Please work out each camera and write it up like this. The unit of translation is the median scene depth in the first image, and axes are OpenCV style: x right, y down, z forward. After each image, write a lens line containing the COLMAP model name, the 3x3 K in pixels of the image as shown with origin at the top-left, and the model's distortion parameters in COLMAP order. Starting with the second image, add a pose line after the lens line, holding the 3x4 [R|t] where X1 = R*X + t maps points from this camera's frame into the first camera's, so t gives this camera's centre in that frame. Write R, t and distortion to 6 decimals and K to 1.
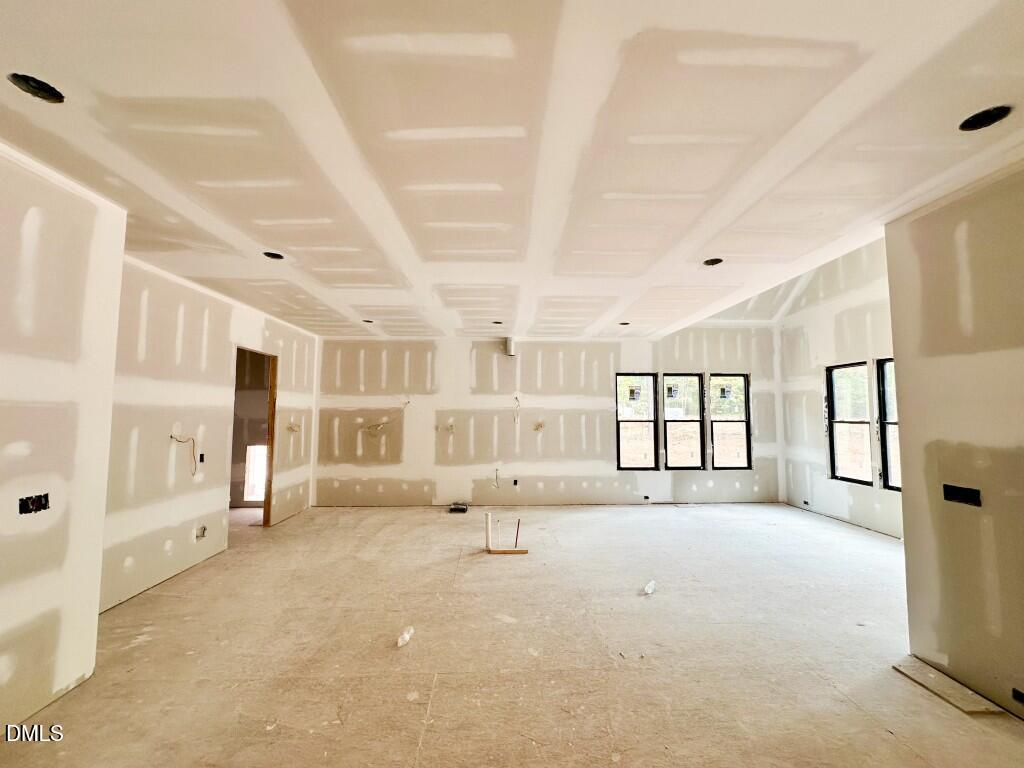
lens RADIAL K [[408.0, 0, 512.7], [0, 408.0, 384.0], [0, 0, 1]] dist [-0.003604, 0.000177]
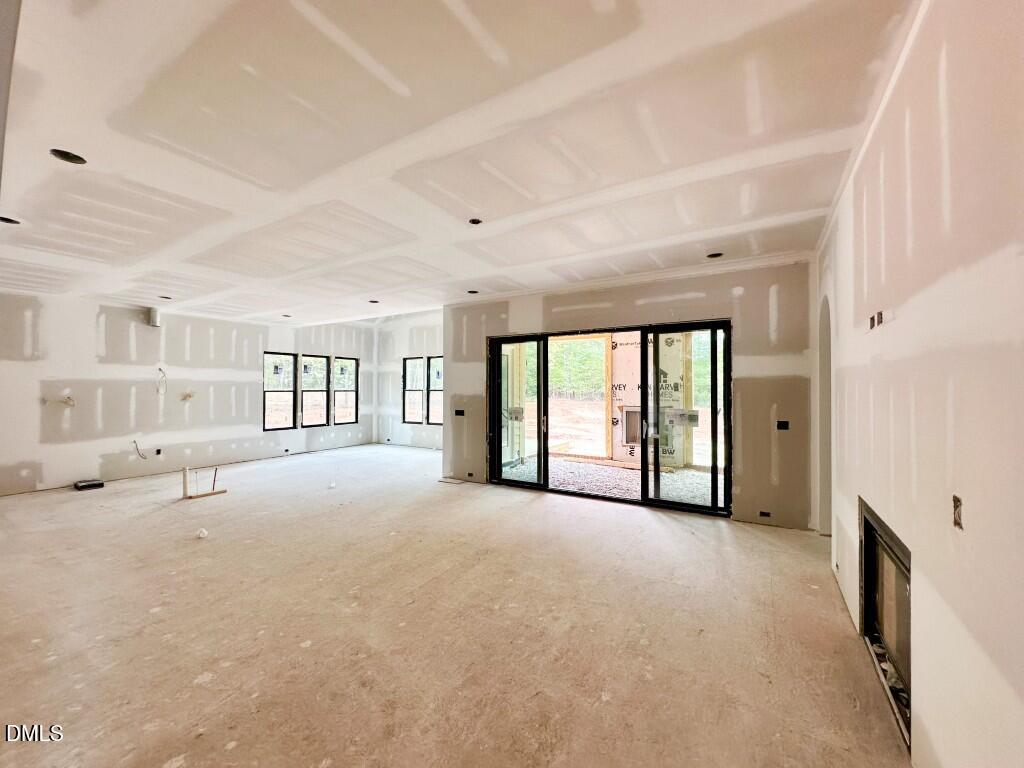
lens RADIAL K [[408.0, 0, 510.9], [0, 408.0, 384.0], [0, 0, 1]] dist [-0.003604, 0.000177]
pose [[0.554298, 0.006972, 0.832289, -0.348454], [-0.058511, 0.997817, 0.030609, -0.010323], [-0.830259, -0.065664, 0.553496, -0.280139]]
